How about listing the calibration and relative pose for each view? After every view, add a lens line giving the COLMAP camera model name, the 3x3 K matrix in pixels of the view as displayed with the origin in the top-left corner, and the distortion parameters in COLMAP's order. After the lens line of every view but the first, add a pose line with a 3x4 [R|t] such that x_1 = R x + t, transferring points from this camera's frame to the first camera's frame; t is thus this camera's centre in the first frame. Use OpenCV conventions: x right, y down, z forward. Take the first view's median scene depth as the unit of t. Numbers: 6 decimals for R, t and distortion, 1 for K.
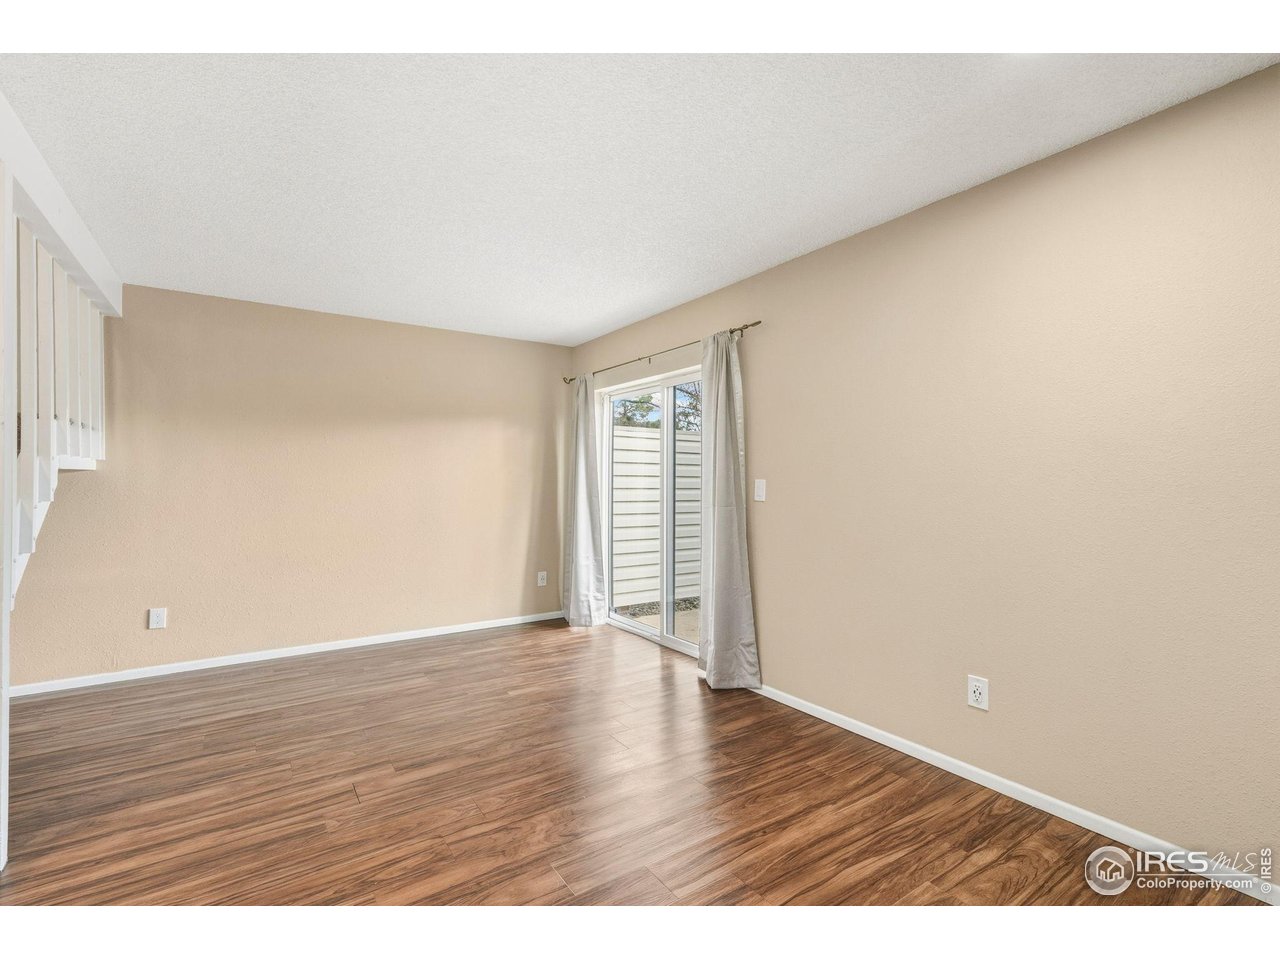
lens RADIAL K [[588.8, 0, 638.7], [0, 588.8, 474.2], [0, 0, 1]] dist [0.000207, 0.000656]
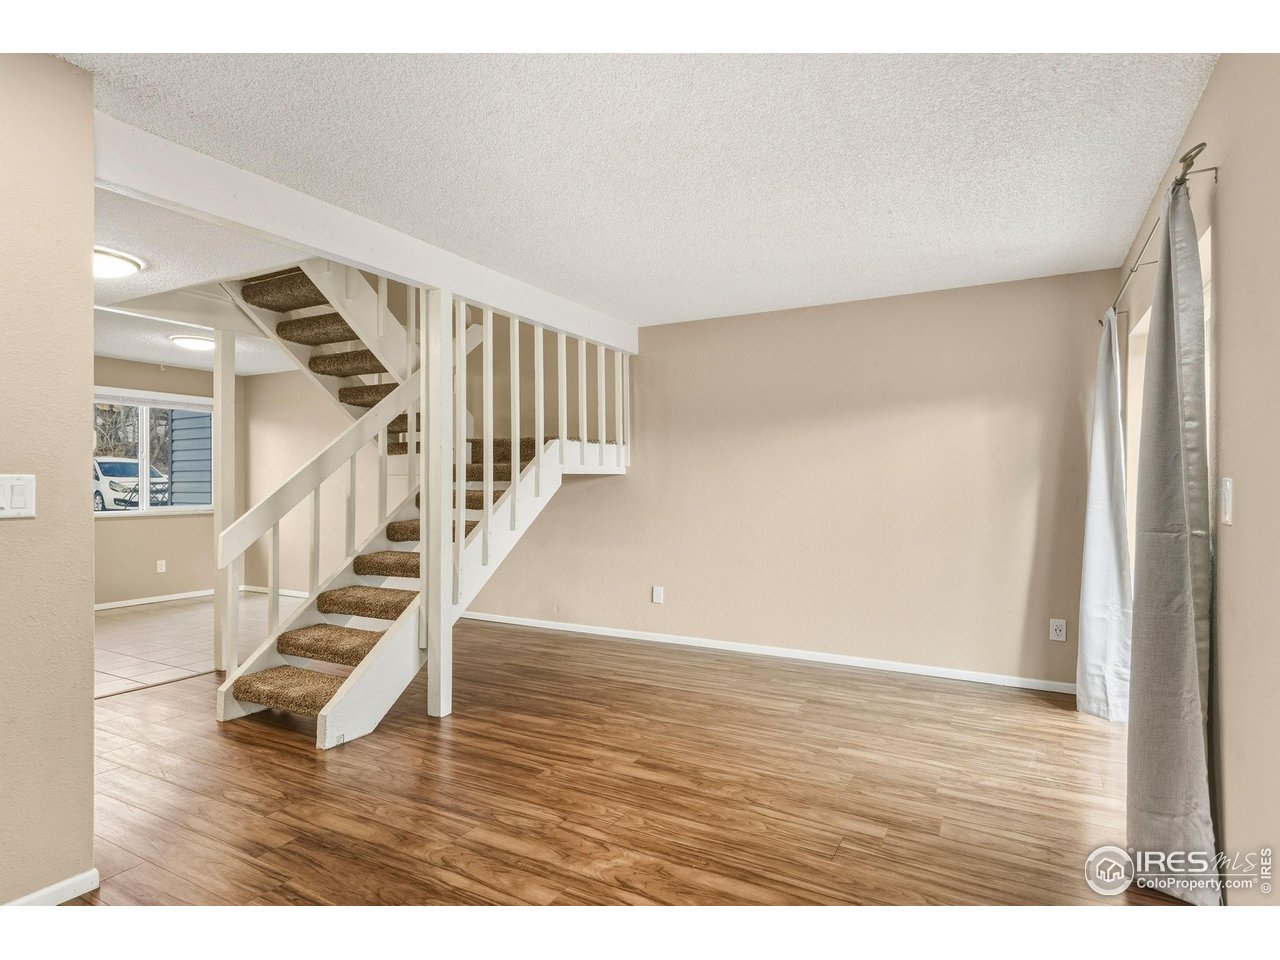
lens RADIAL K [[699.3, 0, 637.5], [0, 699.3, 485.9], [0, 0, 1]] dist [0.000435, 0.000396]
pose [[0.449340, 0.003294, -0.893355, 0.539709], [0.008376, 0.999934, 0.007900, 0.007241], [0.893321, -0.011033, 0.449283, 0.361963]]
